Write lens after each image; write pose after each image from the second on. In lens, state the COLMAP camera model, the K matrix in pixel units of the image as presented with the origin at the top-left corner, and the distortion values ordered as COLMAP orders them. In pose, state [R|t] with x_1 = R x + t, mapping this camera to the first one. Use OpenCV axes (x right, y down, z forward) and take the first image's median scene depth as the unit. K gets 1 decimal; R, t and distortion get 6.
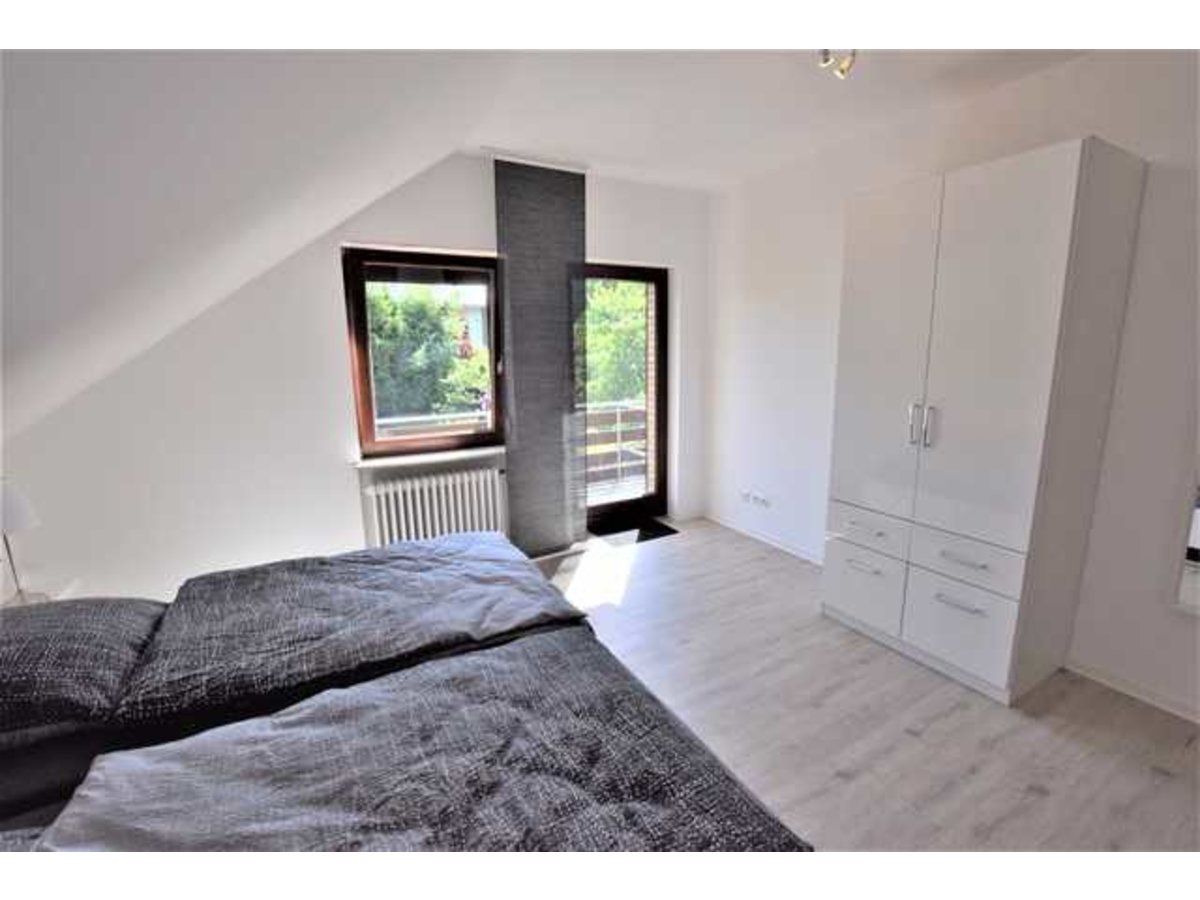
lens RADIAL K [[537.5, 0, 600.0], [0, 537.5, 450.0], [0, 0, 1]] dist [-0.001554, -0.000108]
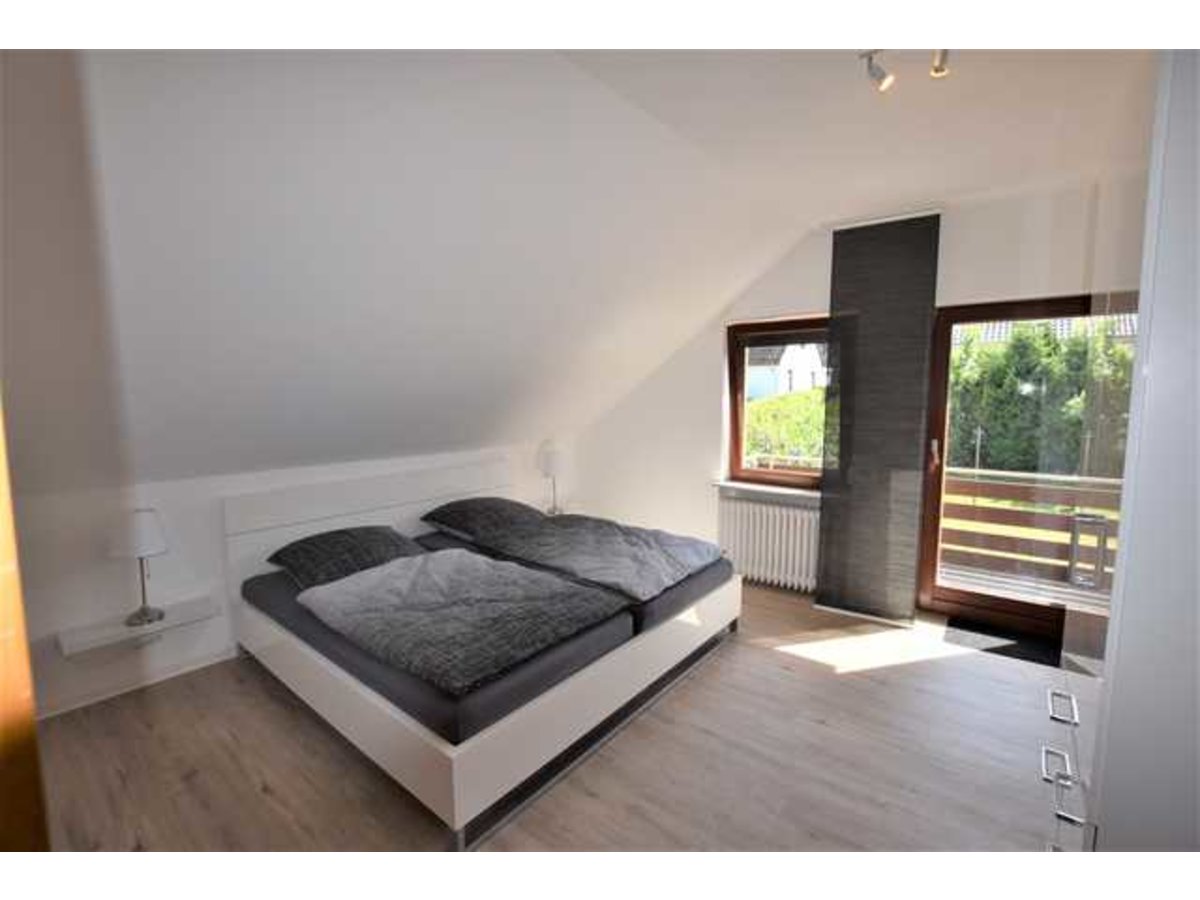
lens RADIAL K [[537.5, 0, 600.0], [0, 537.5, 450.0], [0, 0, 1]] dist [-0.001554, -0.000108]
pose [[0.374281, 0.105199, -0.921329, 0.657510], [-0.176410, 0.983478, 0.040631, -0.054867], [0.910381, 0.147324, 0.386655, 0.193027]]
